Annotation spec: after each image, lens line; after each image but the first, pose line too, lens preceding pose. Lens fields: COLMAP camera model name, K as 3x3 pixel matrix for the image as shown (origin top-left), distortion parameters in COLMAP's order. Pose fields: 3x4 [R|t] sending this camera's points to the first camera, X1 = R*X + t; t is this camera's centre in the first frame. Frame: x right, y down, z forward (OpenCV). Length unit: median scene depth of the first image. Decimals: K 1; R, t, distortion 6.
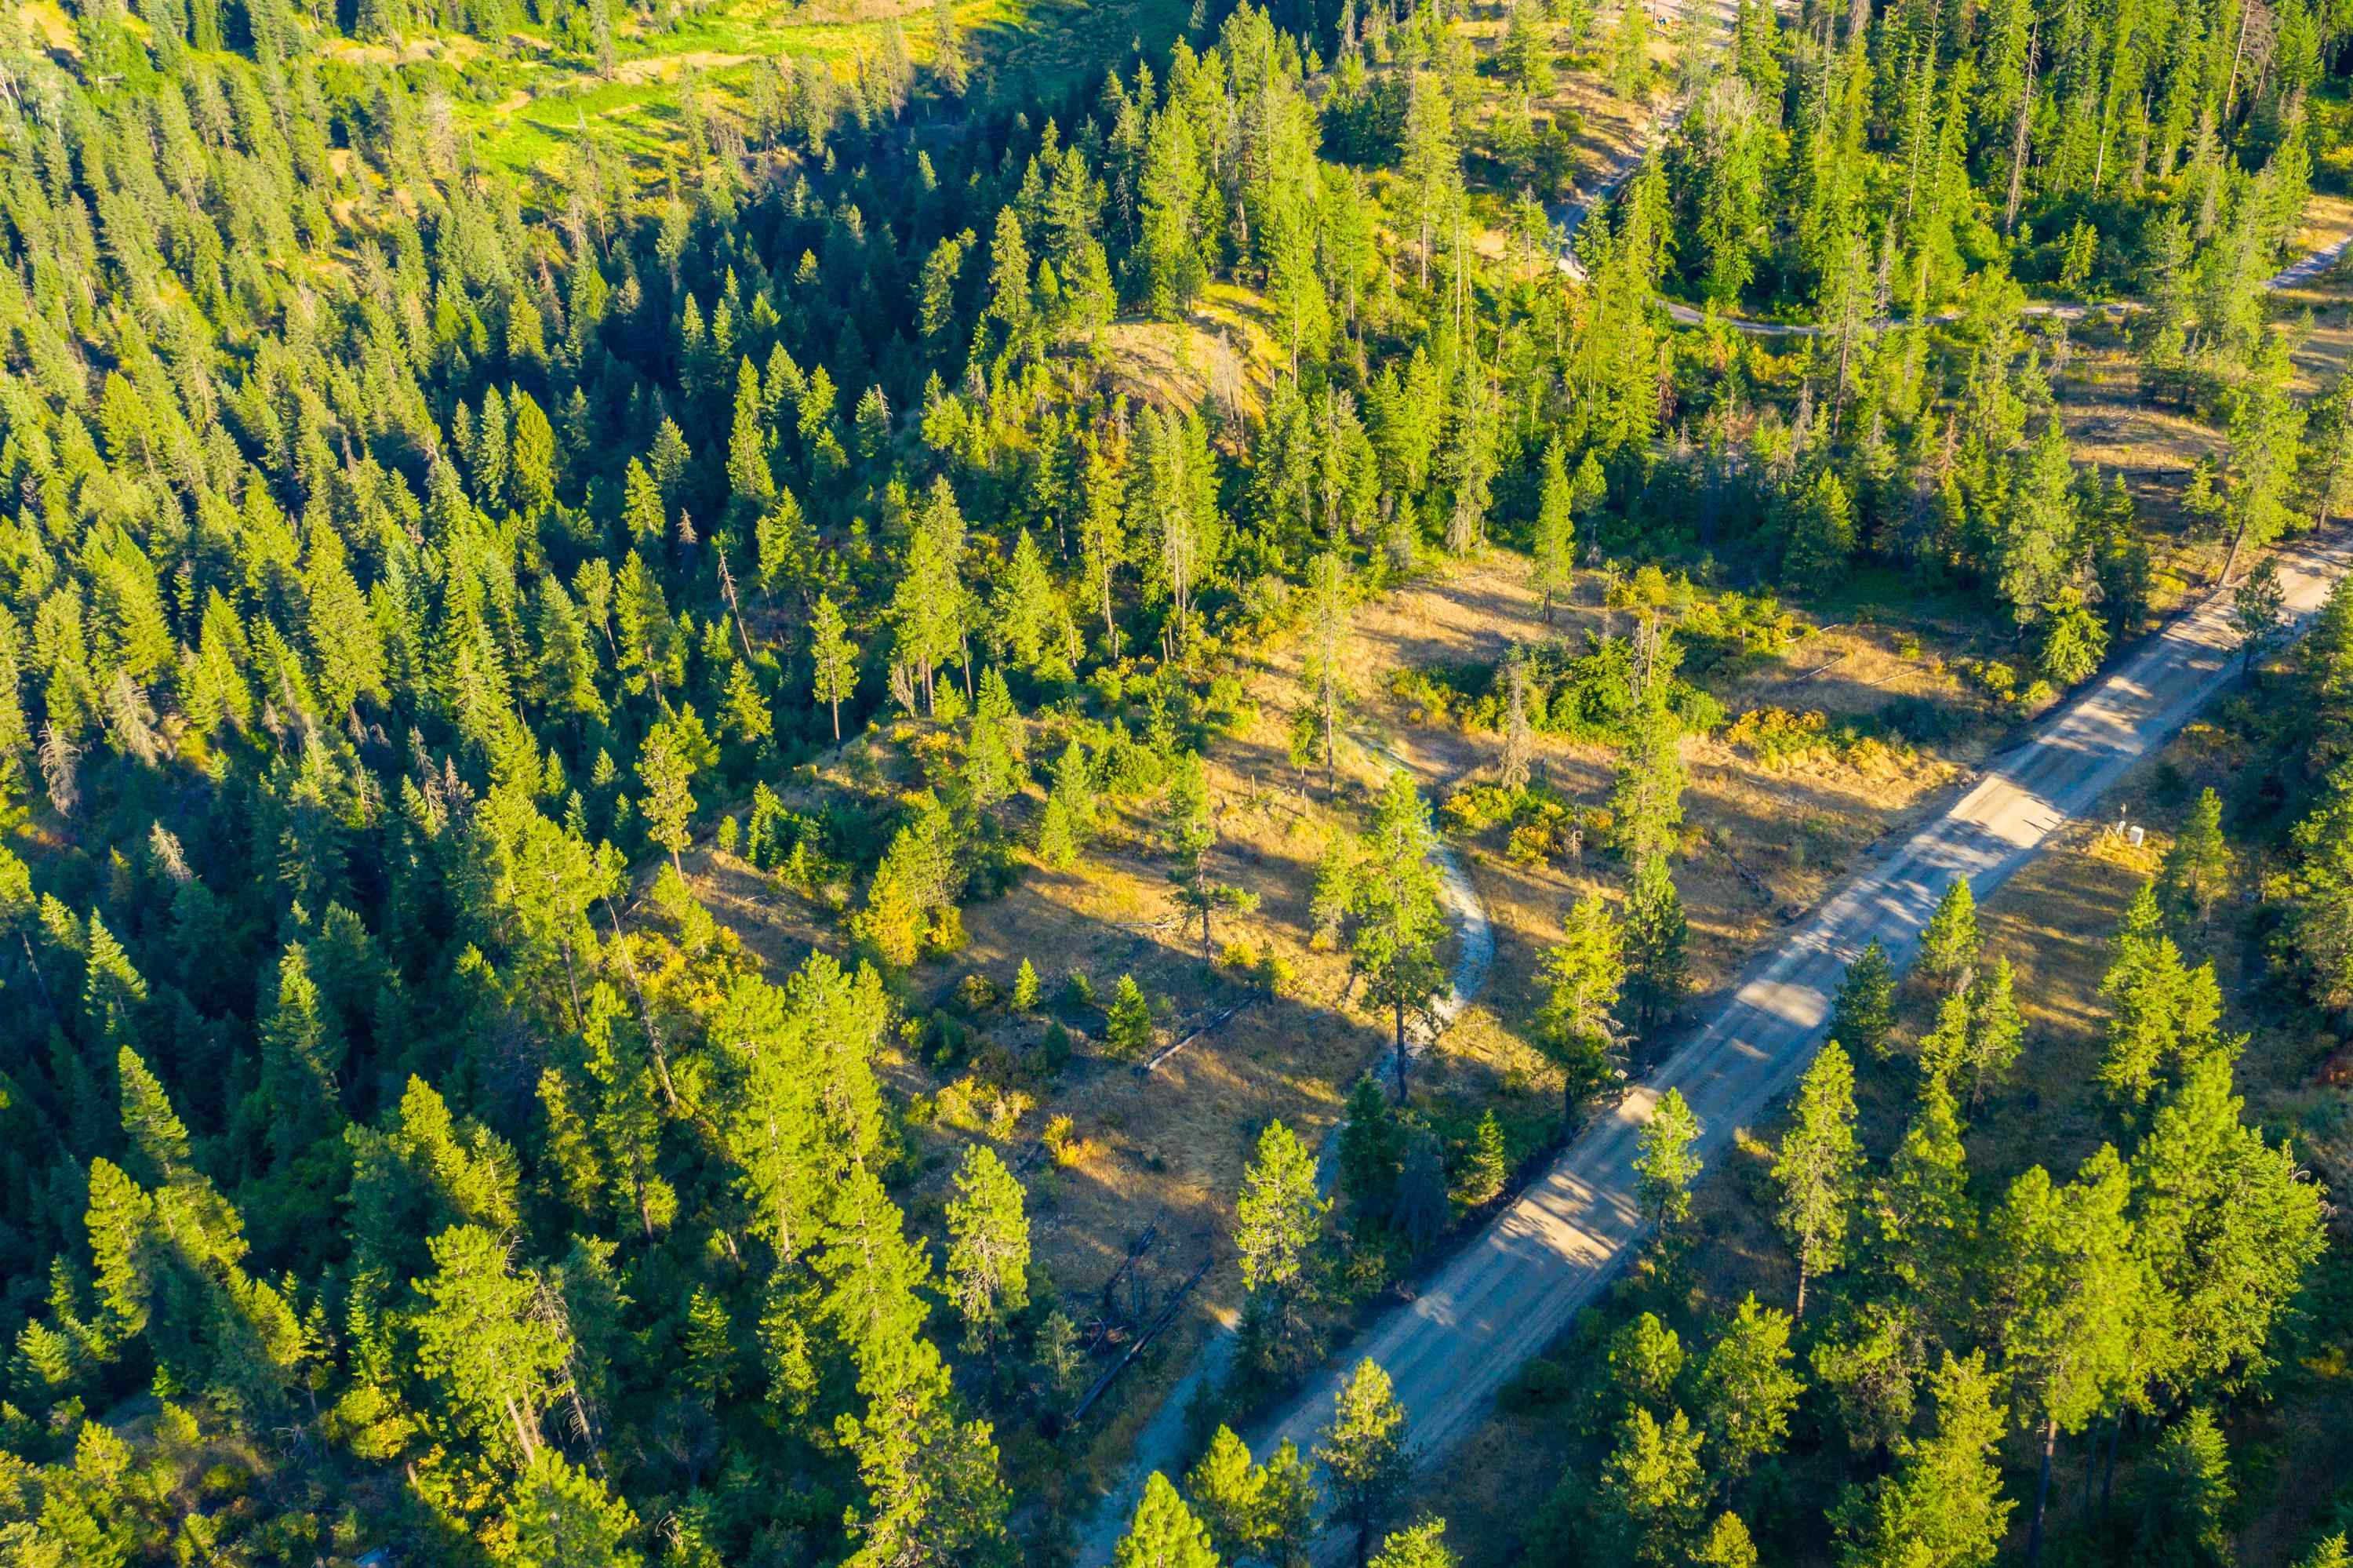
lens RADIAL K [[2460.3, 0, 1176.5], [0, 2460.3, 784.0], [0, 0, 1]] dist [-0.021334, -0.012250]
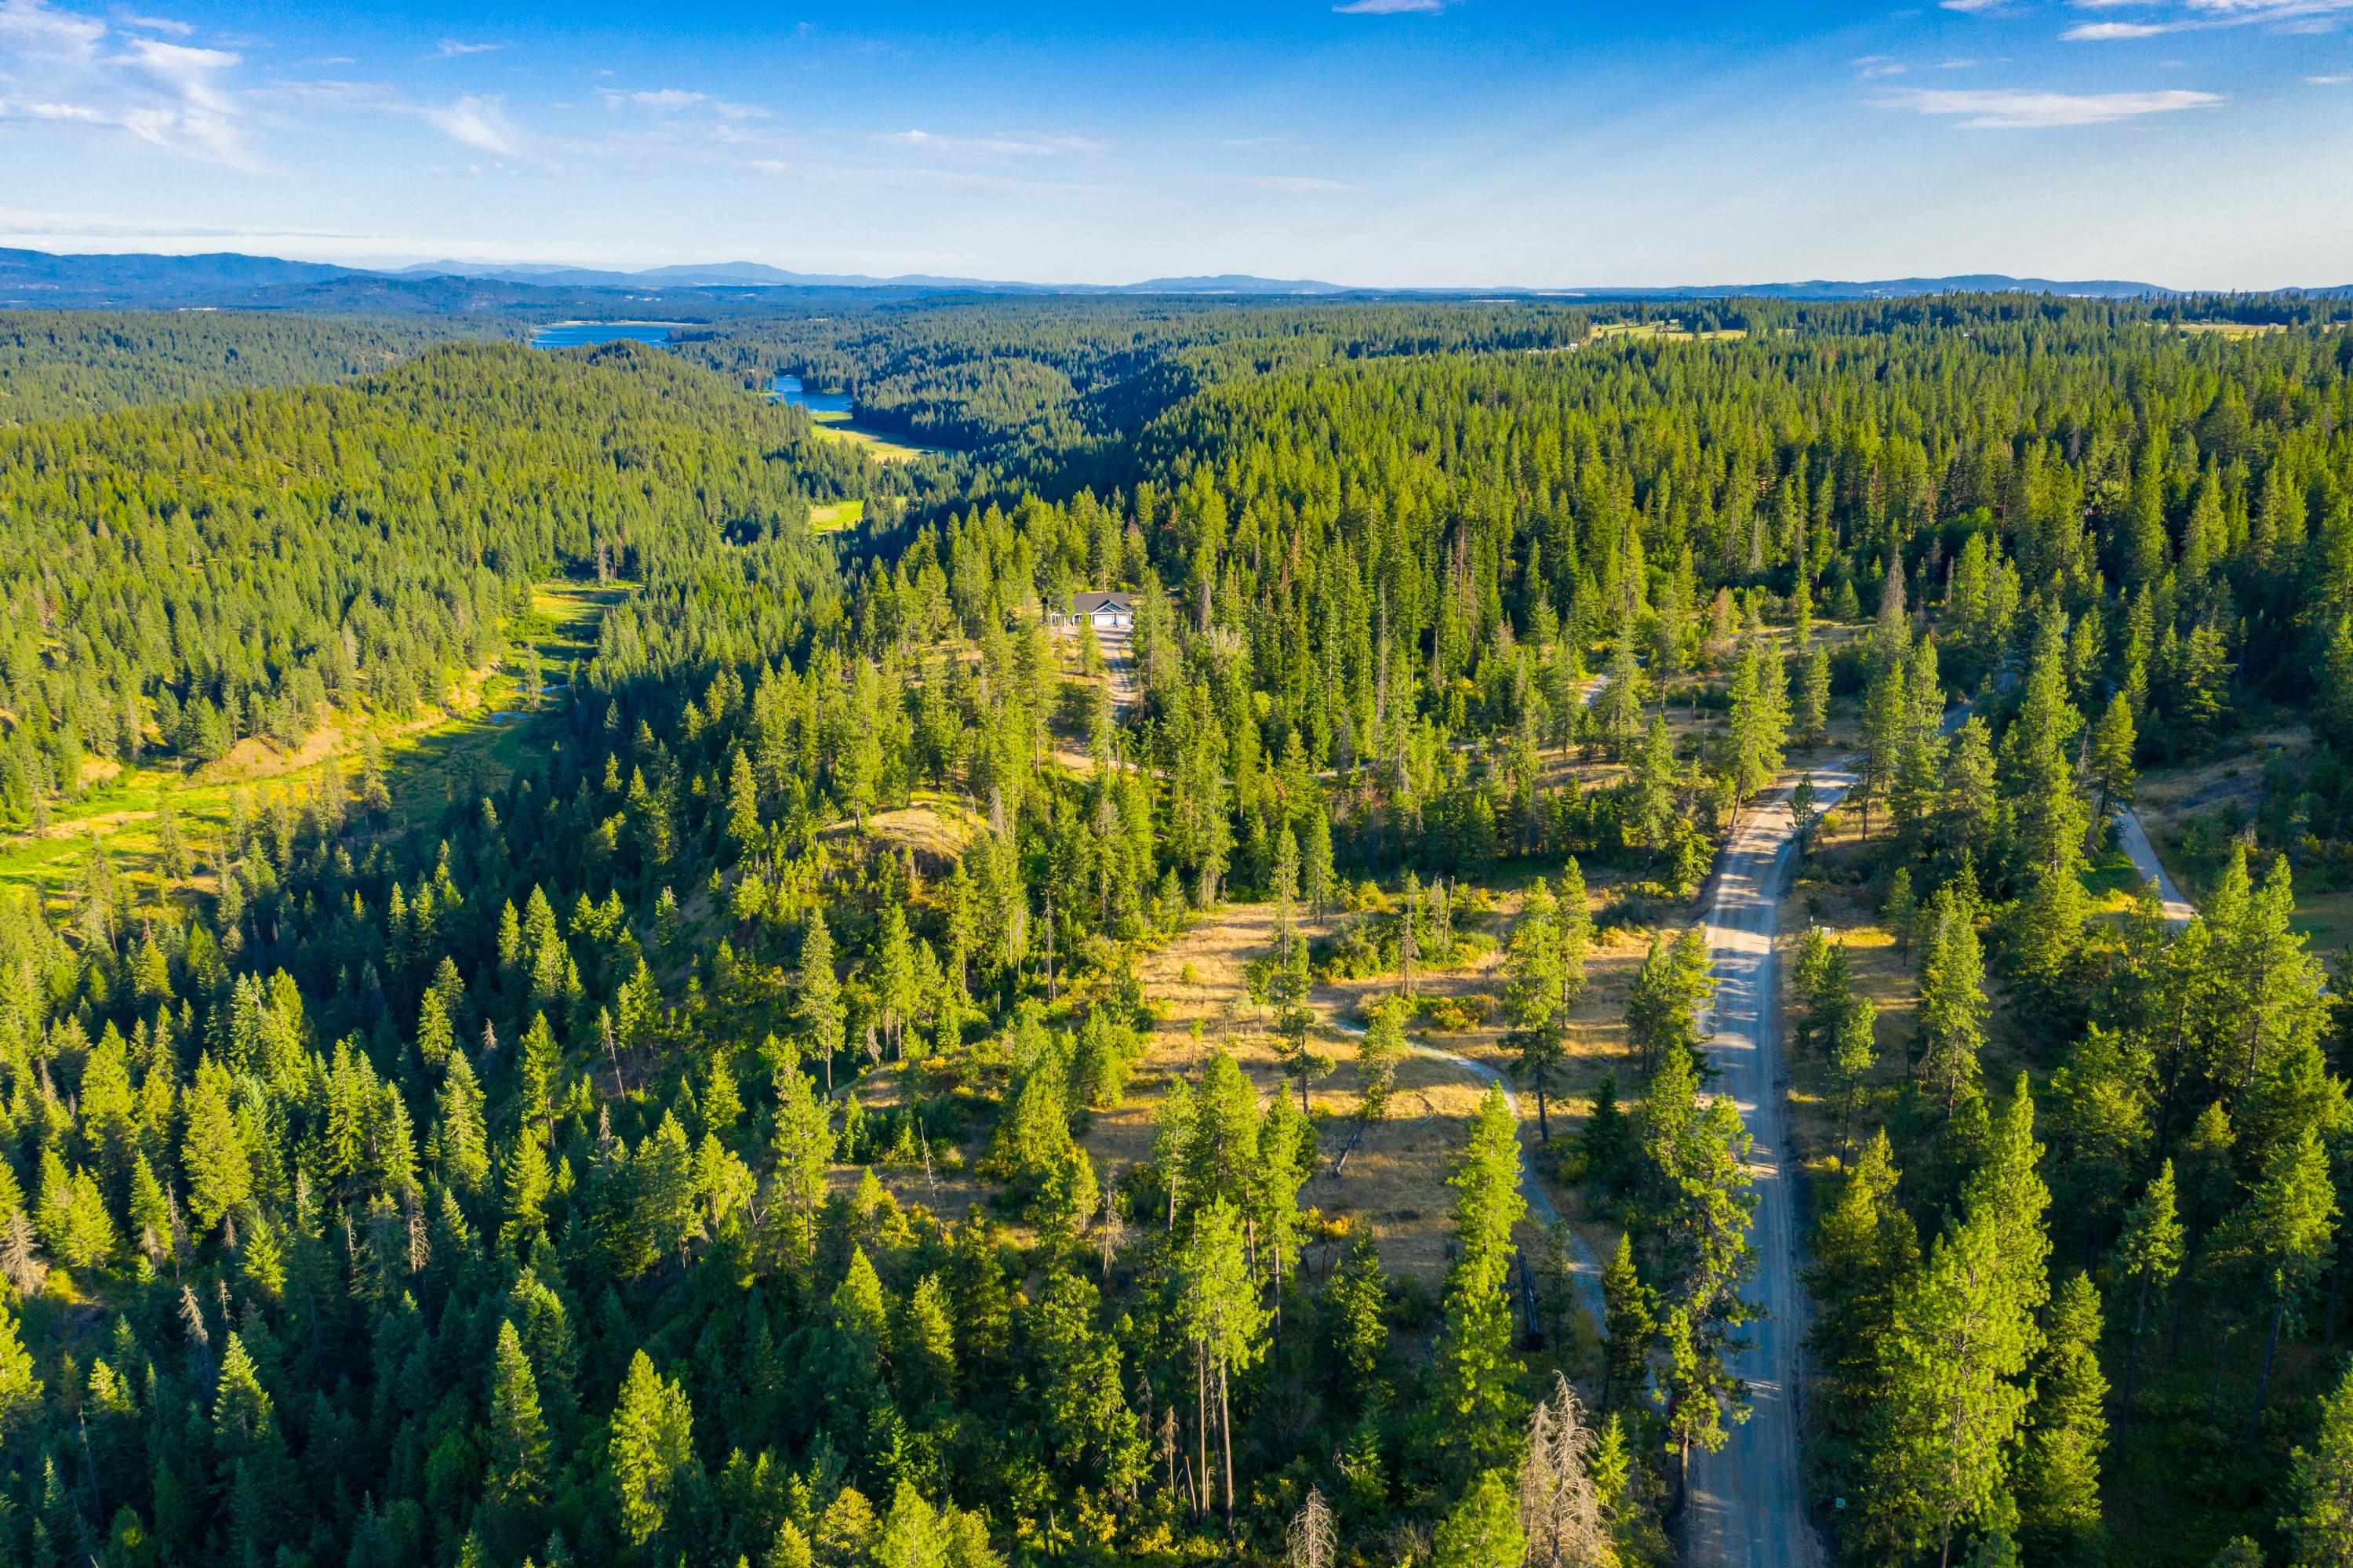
lens RADIAL K [[1926.2, 0, 1050.4], [0, 1926.2, 775.9], [0, 0, 1]] dist [-0.033998, -0.008374]
pose [[0.914406, -0.080454, 0.396722, -0.320247], [0.207412, 0.934745, -0.288501, 0.107153], [-0.347623, 0.346092, 0.871423, 0.049121]]
